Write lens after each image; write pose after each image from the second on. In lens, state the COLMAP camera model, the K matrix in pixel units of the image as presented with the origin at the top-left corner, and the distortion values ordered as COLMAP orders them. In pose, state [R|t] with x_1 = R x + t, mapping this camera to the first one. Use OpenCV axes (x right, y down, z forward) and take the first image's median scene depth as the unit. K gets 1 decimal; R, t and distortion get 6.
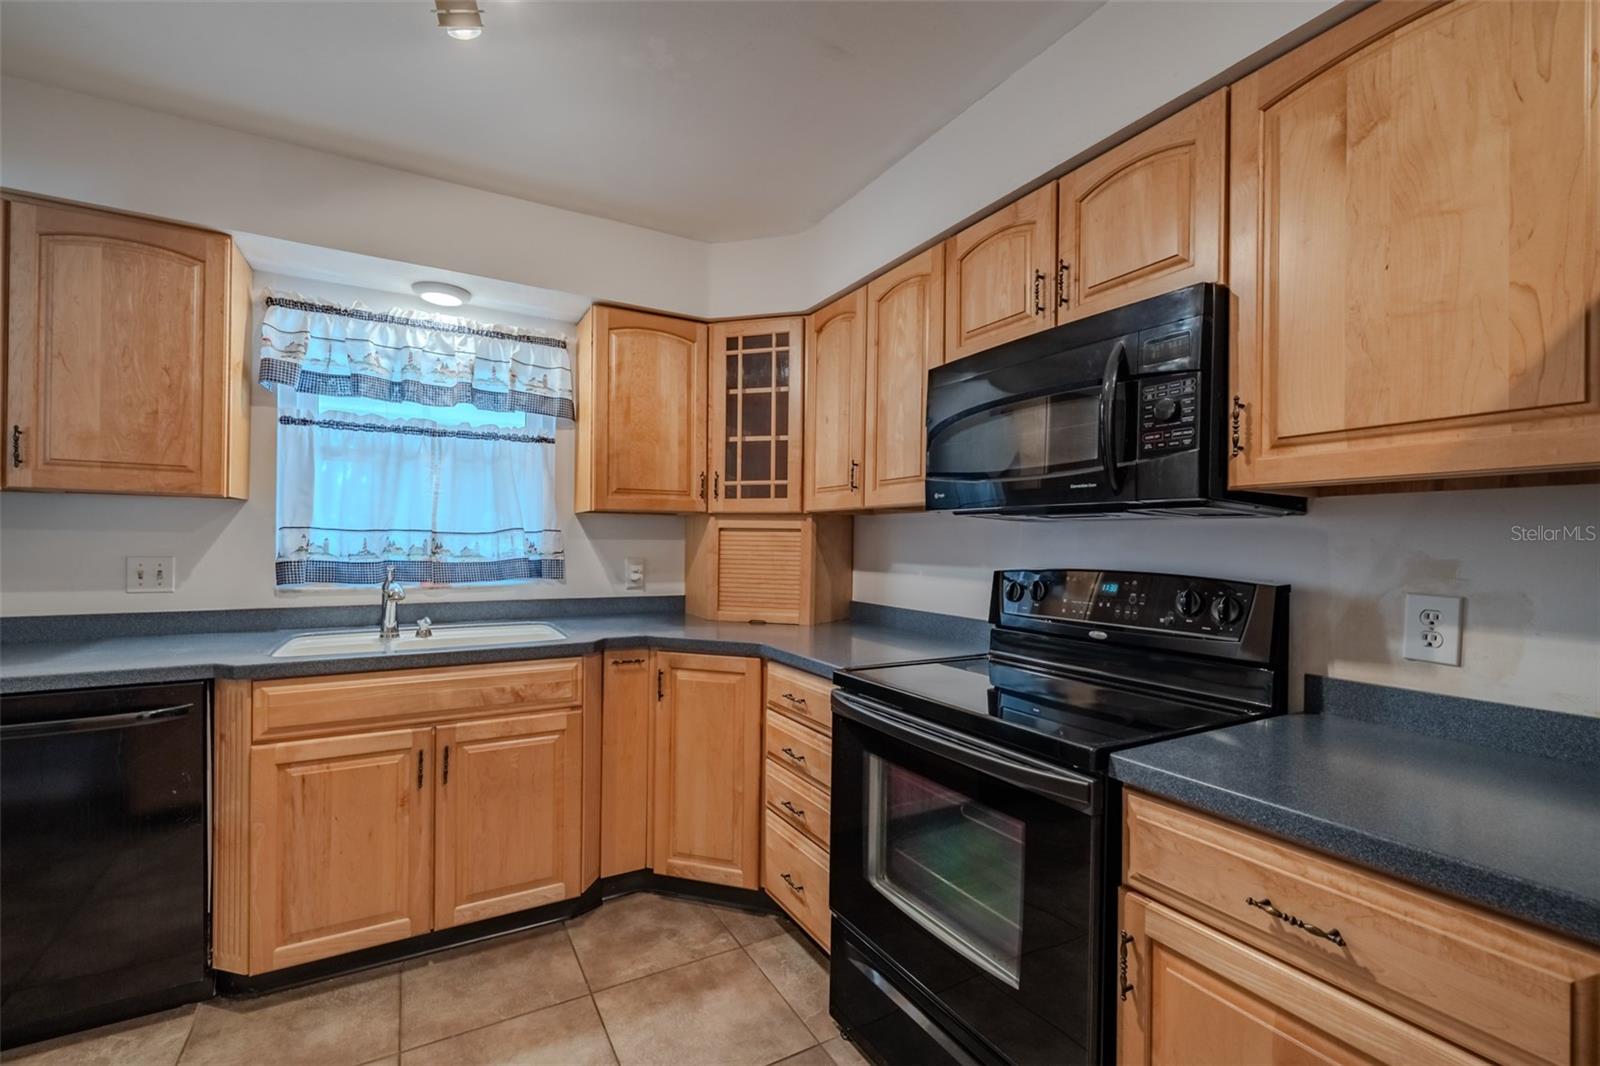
lens RADIAL K [[684.2, 0, 800.3], [0, 684.2, 540.5], [0, 0, 1]] dist [-0.000524, -0.000735]
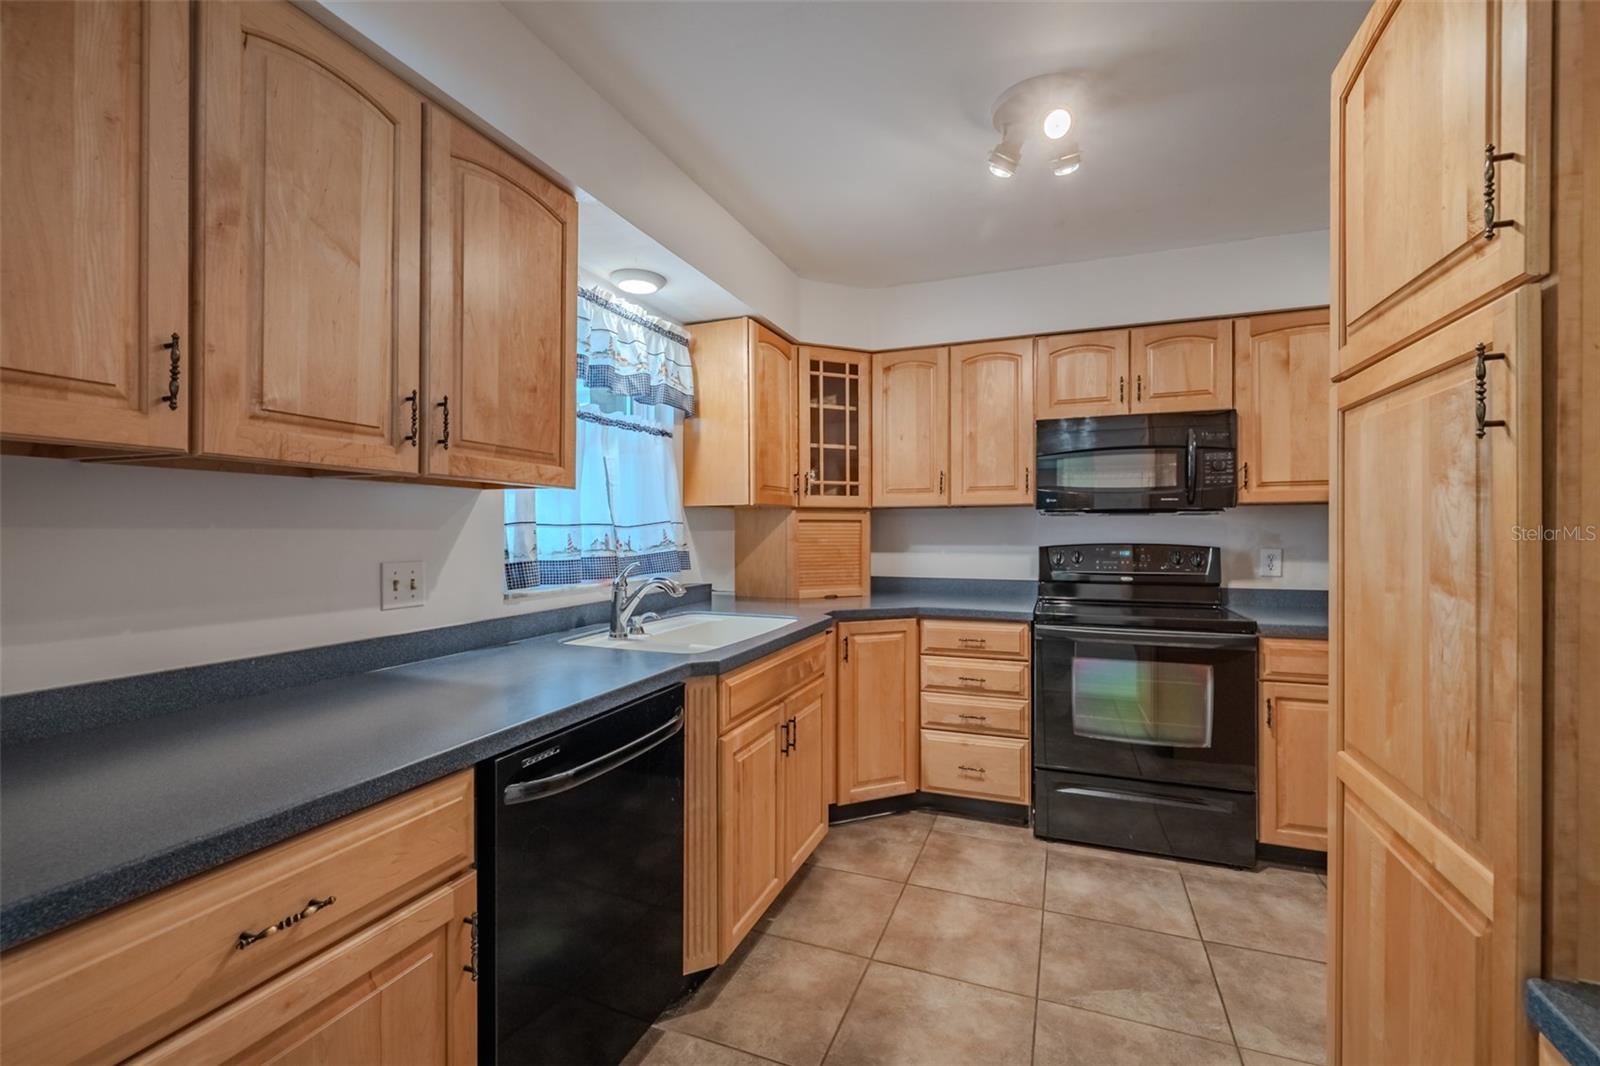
lens RADIAL K [[684.2, 0, 805.6], [0, 684.2, 528.8], [0, 0, 1]] dist [-0.000524, -0.000735]
pose [[0.772433, -0.012998, 0.634964, -1.034139], [0.010682, 0.999915, 0.007474, -0.013842], [-0.635007, 0.001009, 0.772506, 0.102086]]
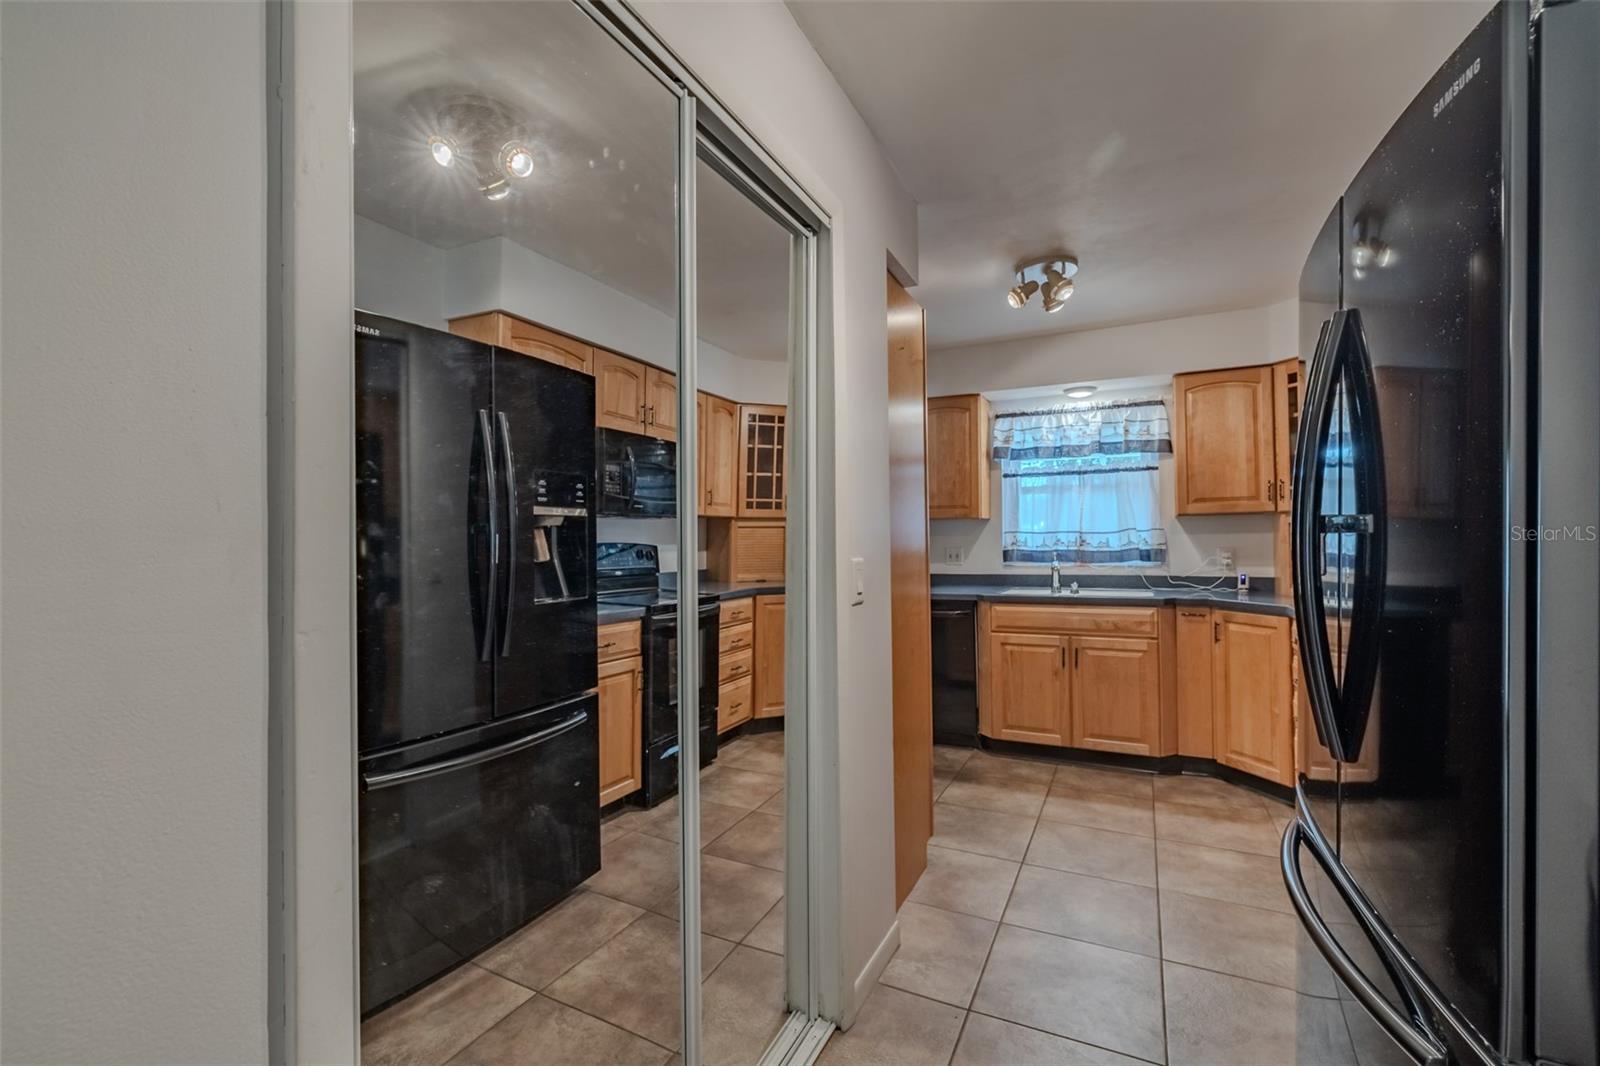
lens RADIAL K [[684.2, 0, 790.5], [0, 684.2, 540.1], [0, 0, 1]] dist [-0.000524, -0.000735]
pose [[0.552072, -0.019597, -0.833566, 0.516103], [0.017623, 0.999775, -0.011833, 0.014828], [0.833610, -0.008157, 0.552293, -0.568187]]
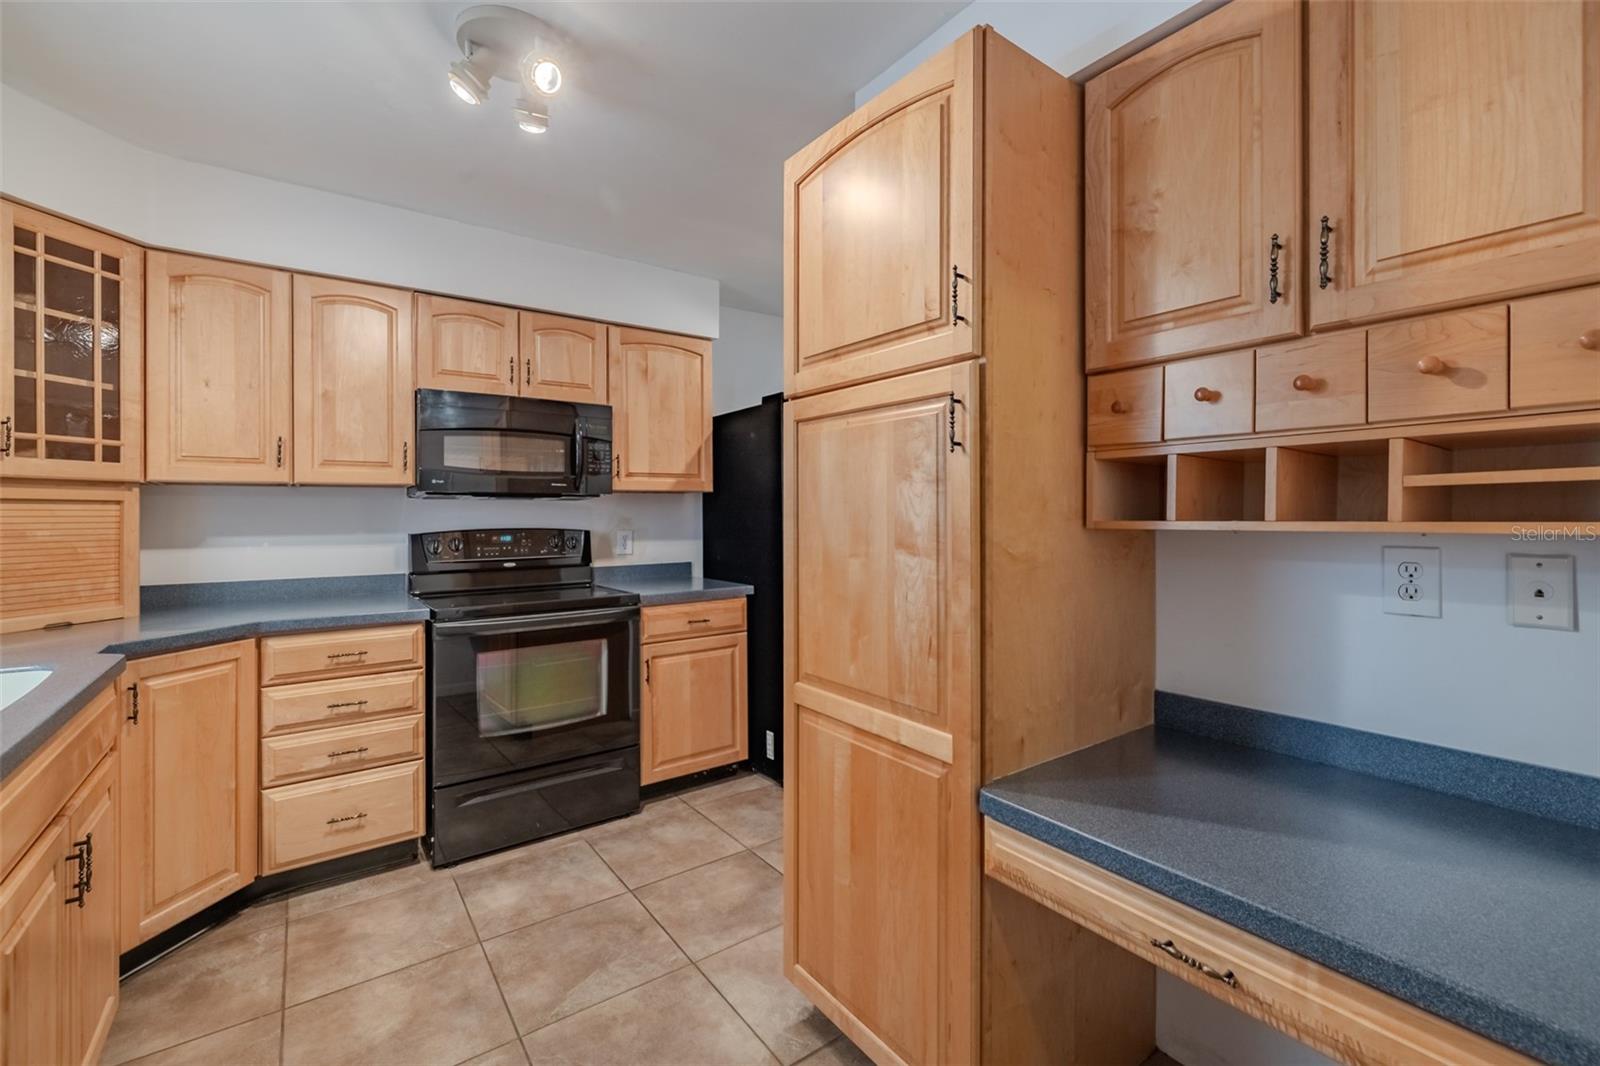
lens RADIAL K [[684.2, 0, 810.5], [0, 684.2, 509.5], [0, 0, 1]] dist [-0.000524, -0.000735]
pose [[-0.126488, -0.006921, 0.991944, -1.068753], [0.002040, 0.999972, 0.007237, -0.012779], [-0.991966, 0.002939, -0.126470, 0.336171]]
